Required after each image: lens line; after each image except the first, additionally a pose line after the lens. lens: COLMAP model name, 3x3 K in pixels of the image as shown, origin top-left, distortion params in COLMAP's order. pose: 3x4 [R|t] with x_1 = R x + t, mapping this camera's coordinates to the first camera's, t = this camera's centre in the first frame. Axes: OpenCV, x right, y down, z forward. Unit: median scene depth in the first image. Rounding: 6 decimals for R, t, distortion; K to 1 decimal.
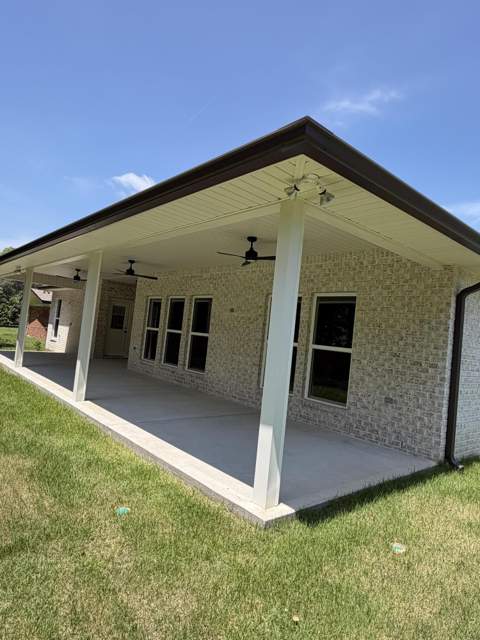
lens RADIAL K [[400.1, 0, 240.0], [0, 400.1, 320.0], [0, 0, 1]] dist [-0.000143, -0.000970]
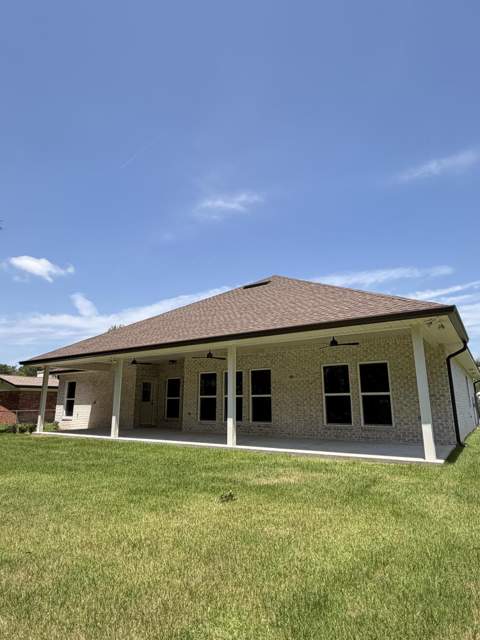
lens RADIAL K [[363.5, 0, 240.0], [0, 363.5, 320.0], [0, 0, 1]] dist [-0.002191, -0.000736]
pose [[0.952892, -0.042969, 0.300252, -0.574269], [0.093261, 0.983466, -0.155233, -0.038084], [-0.288617, 0.175923, 0.941144, -0.265144]]
